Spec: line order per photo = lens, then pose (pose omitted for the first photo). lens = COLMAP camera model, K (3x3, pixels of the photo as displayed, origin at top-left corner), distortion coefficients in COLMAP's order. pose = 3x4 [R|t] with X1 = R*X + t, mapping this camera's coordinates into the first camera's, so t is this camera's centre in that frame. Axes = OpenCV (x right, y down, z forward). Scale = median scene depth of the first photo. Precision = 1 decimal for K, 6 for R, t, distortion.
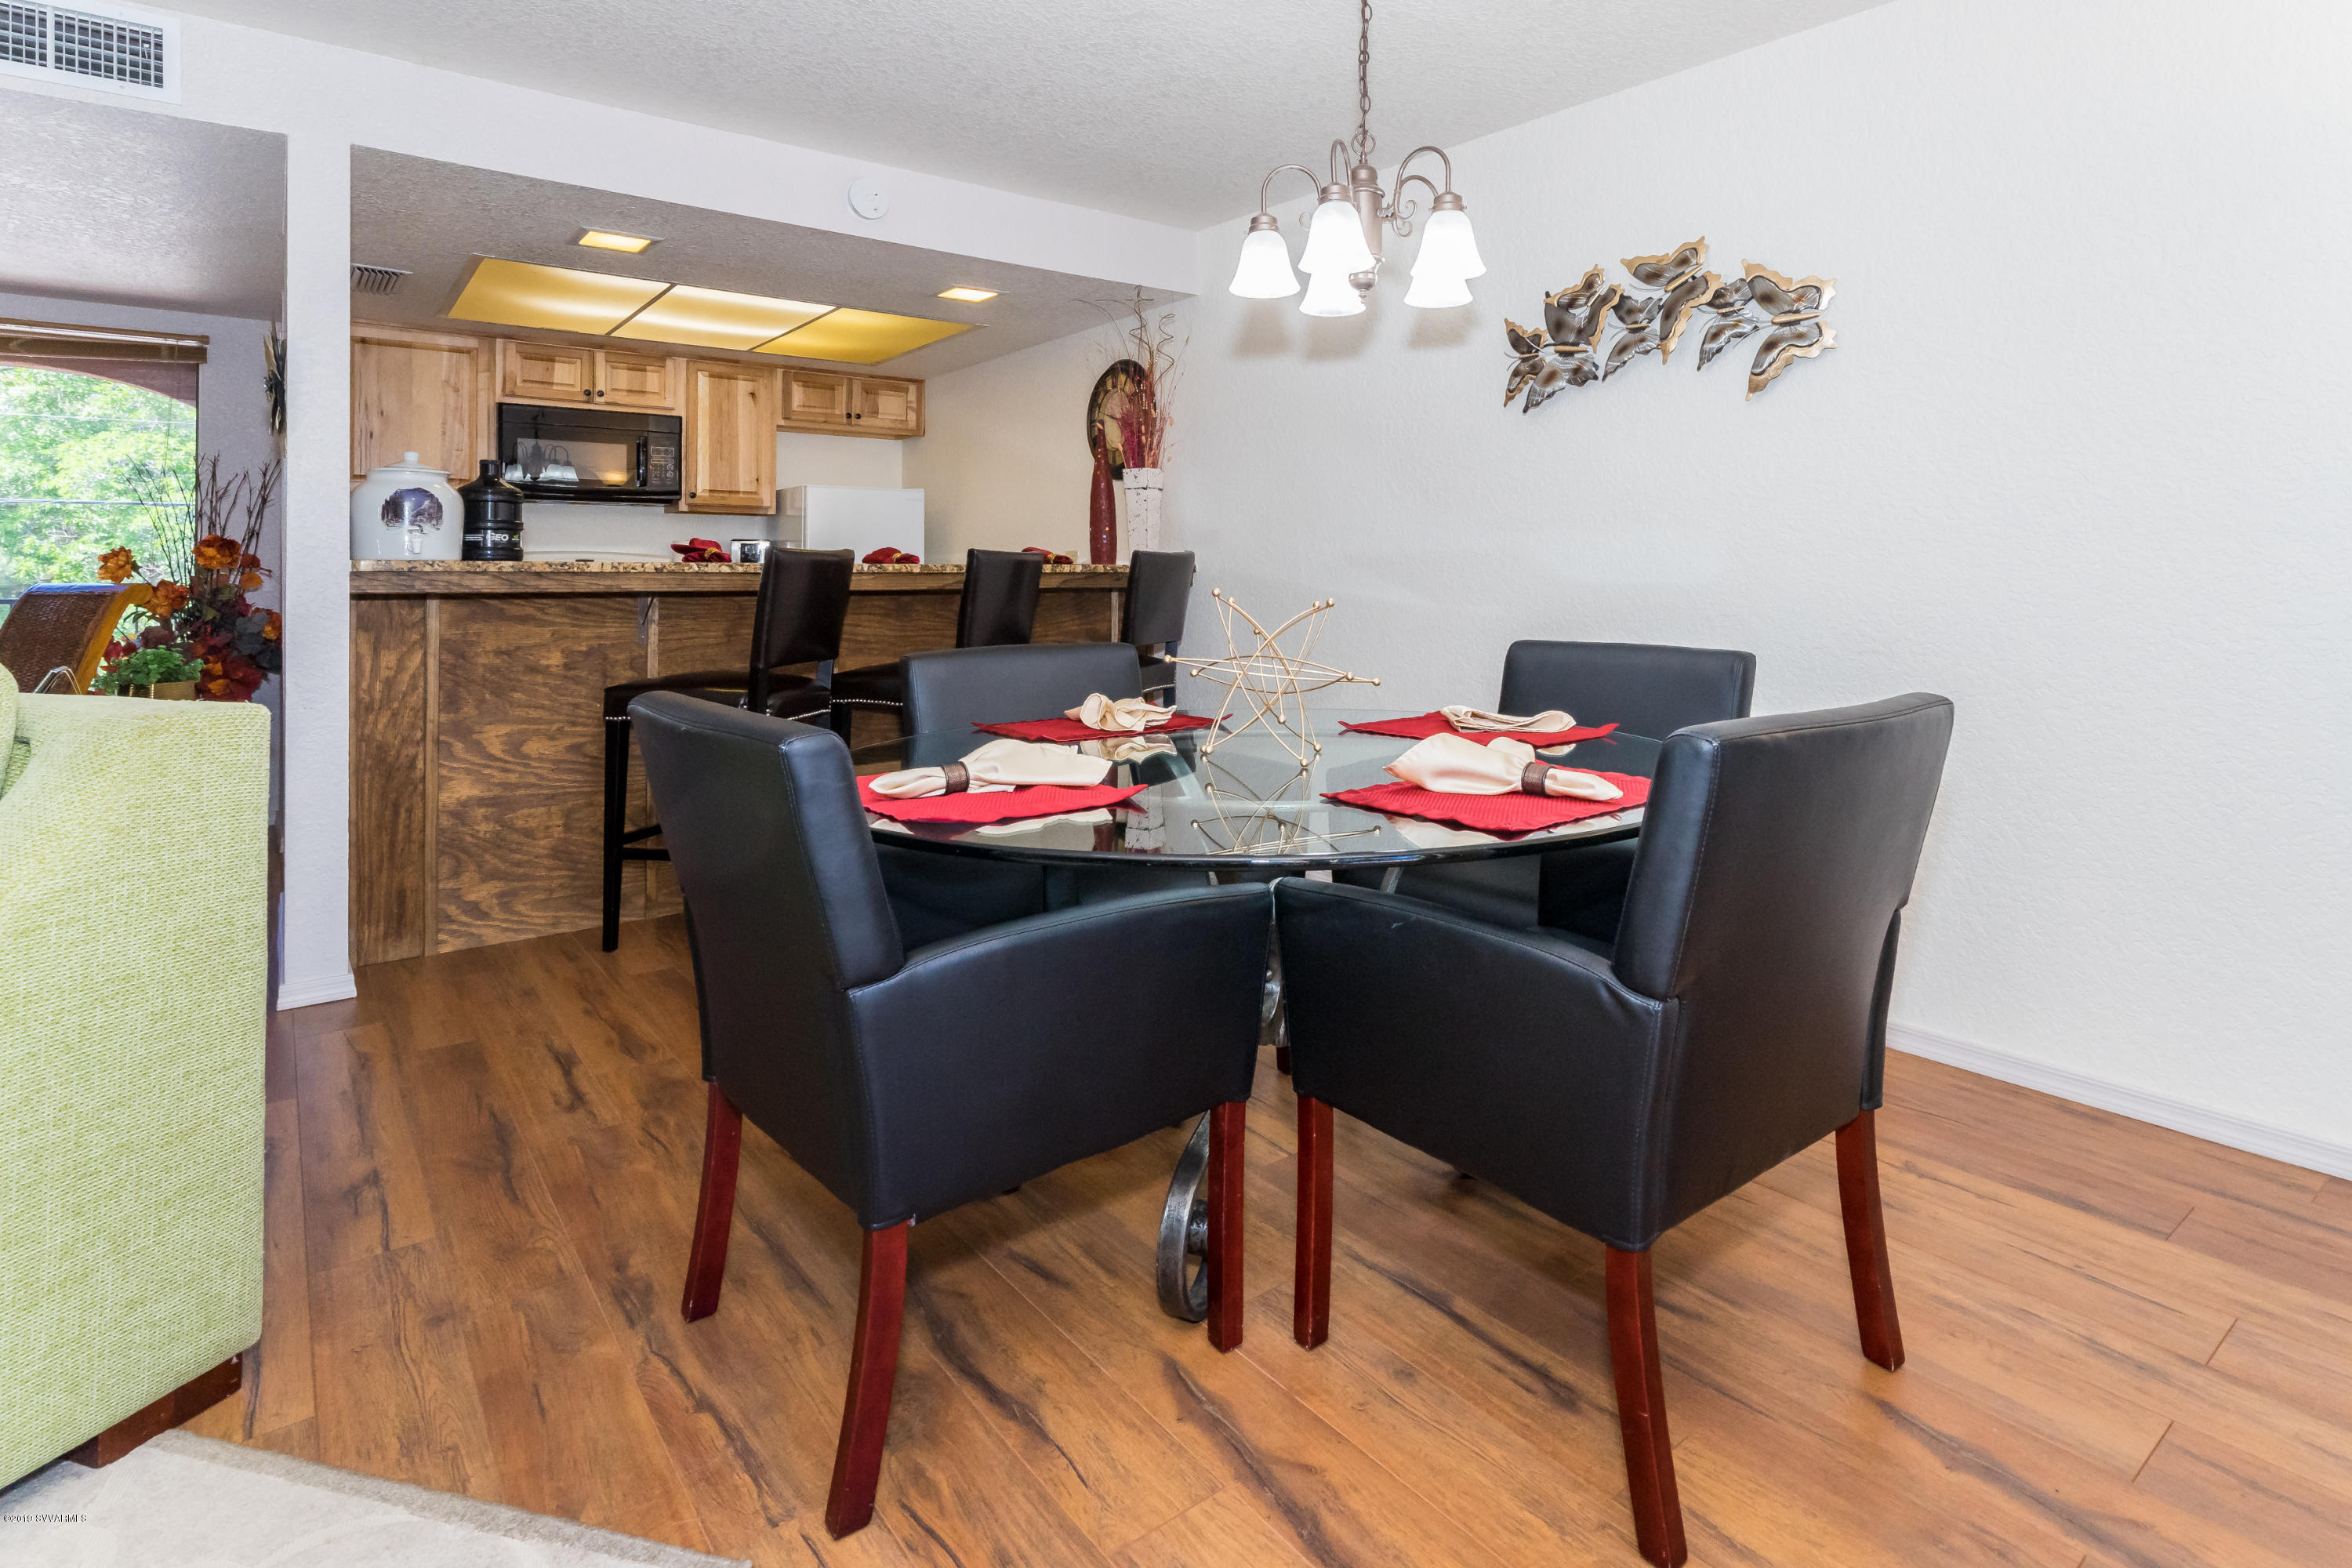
lens RADIAL K [[1182.0, 0, 1192.4], [0, 1182.0, 579.9], [0, 0, 1]] dist [-0.000484, 0.000155]
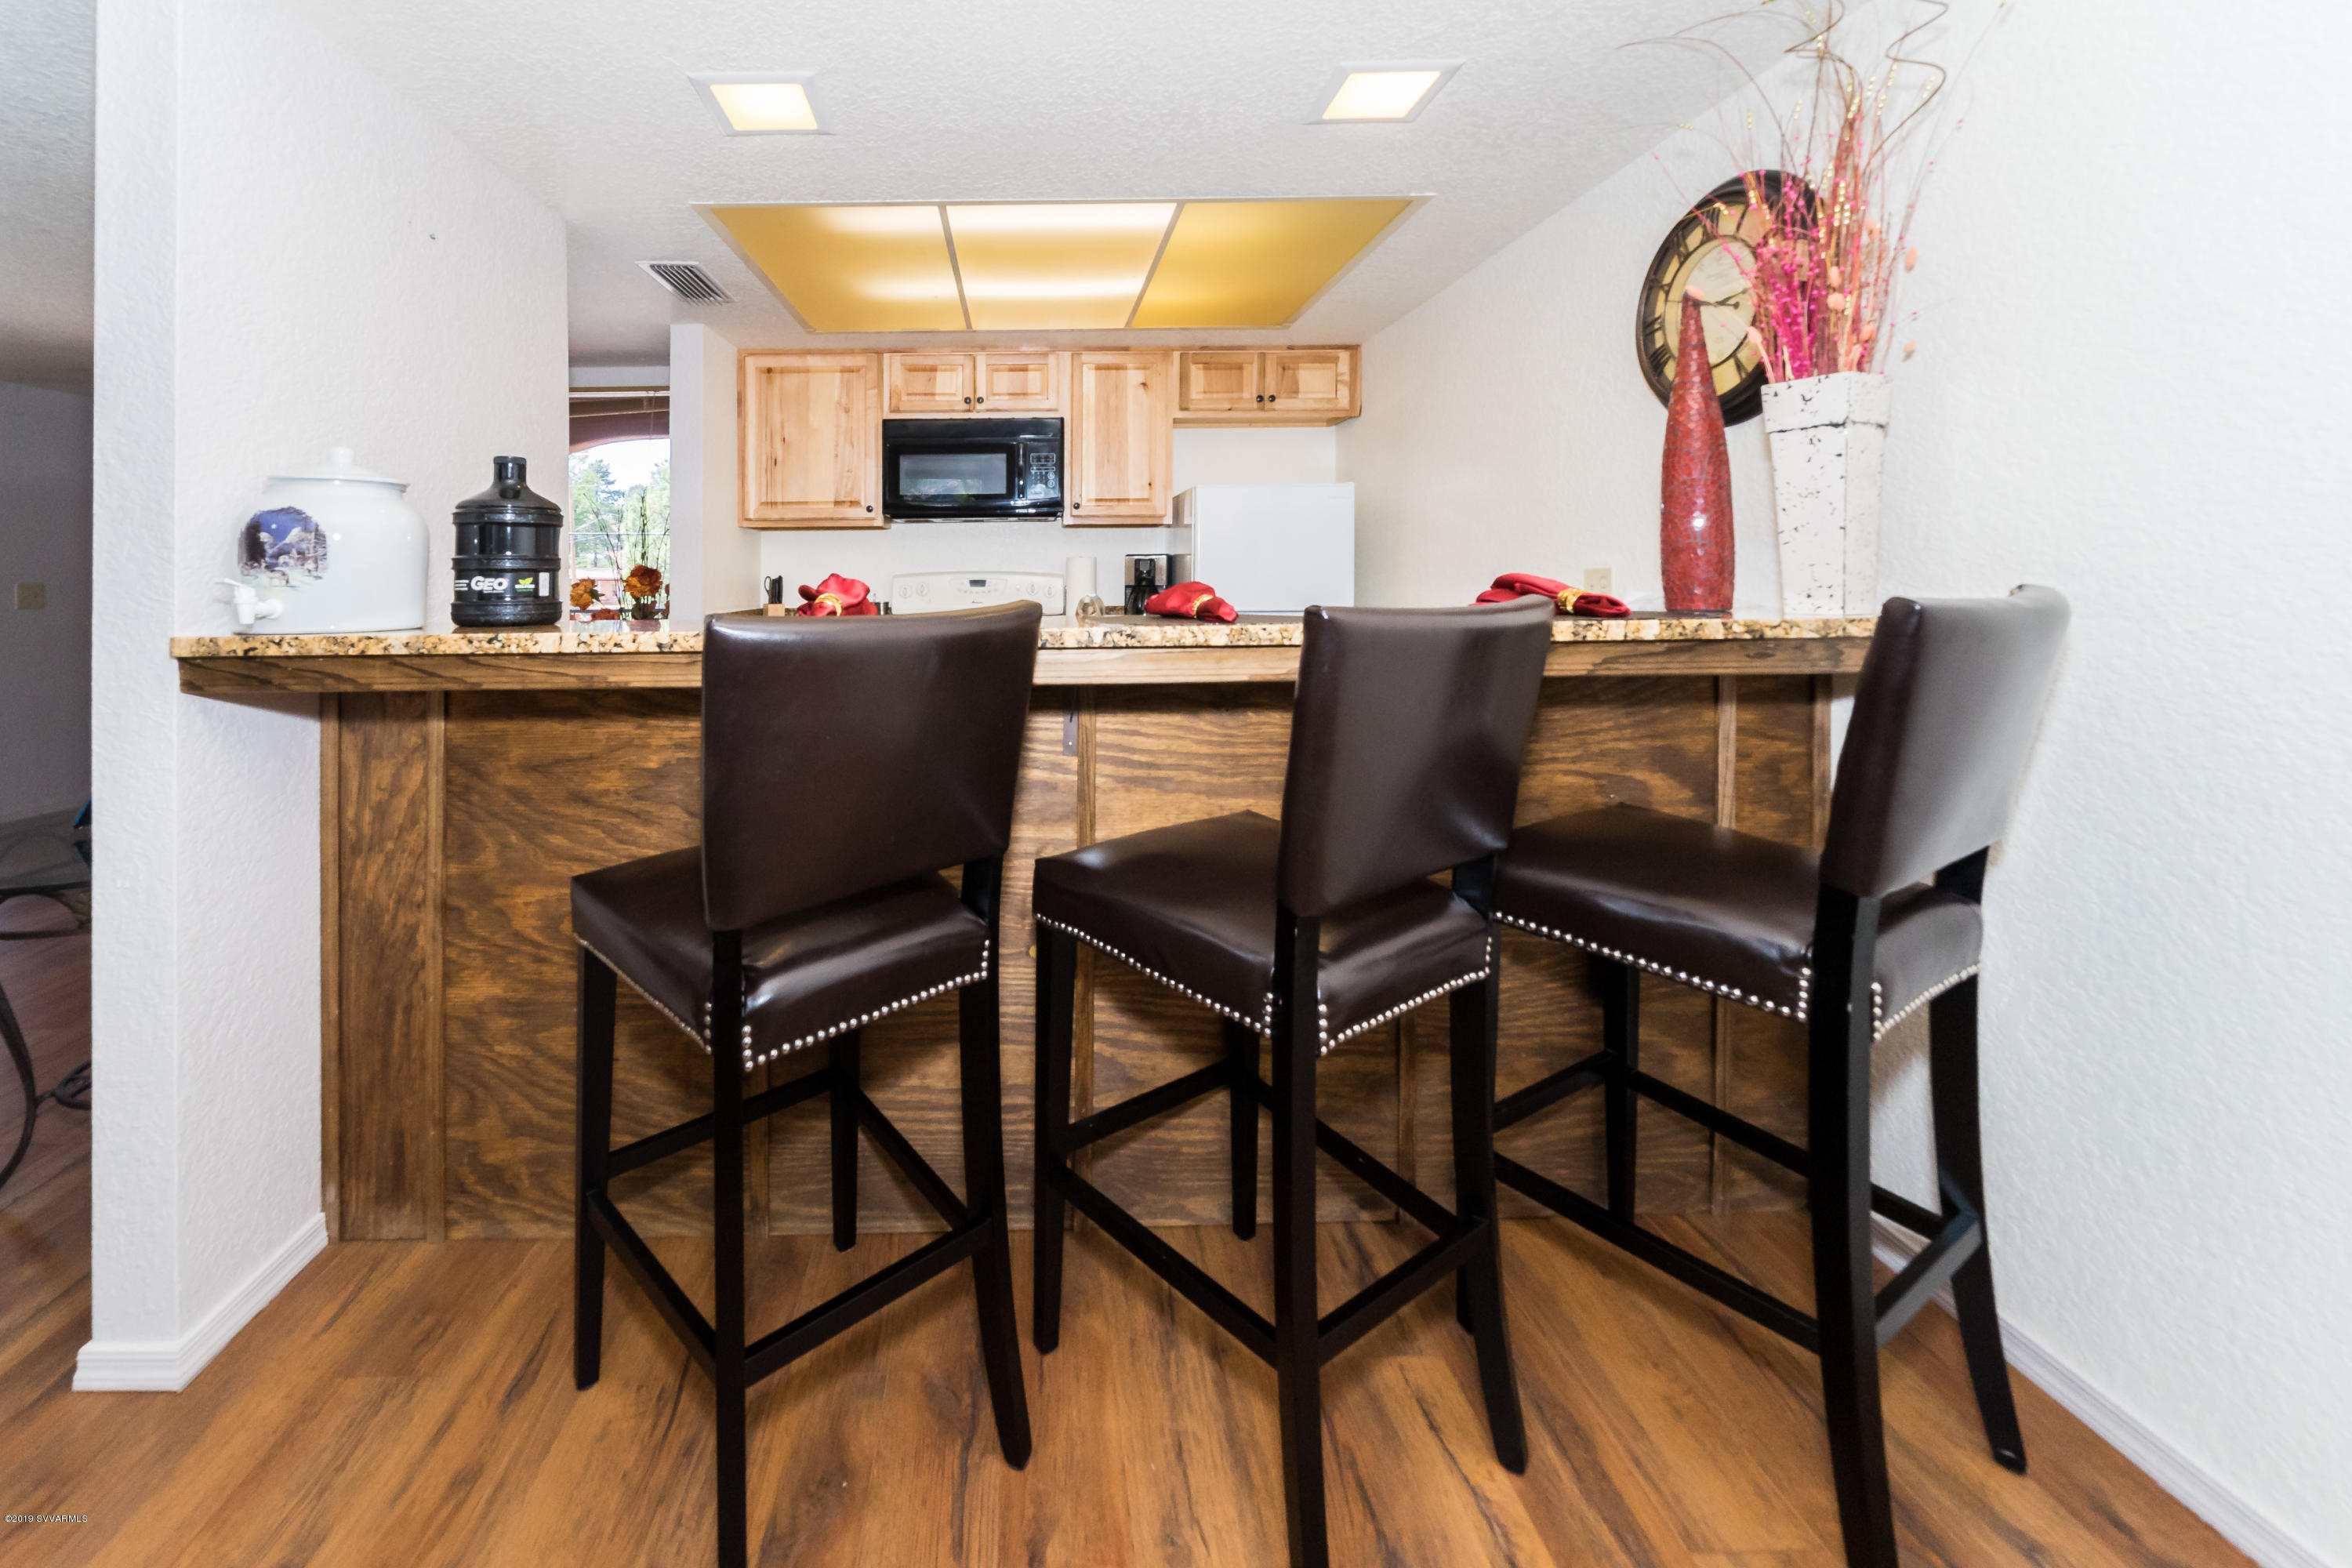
lens RADIAL K [[877.6, 0, 1011.6], [0, 877.6, 575.9], [0, 0, 1]] dist [-0.000630, 0.000001]
pose [[0.788999, -0.003043, -0.614387, -0.105818], [0.006885, 0.999969, 0.003889, -0.039578], [0.614356, -0.007298, 0.788995, 0.799869]]
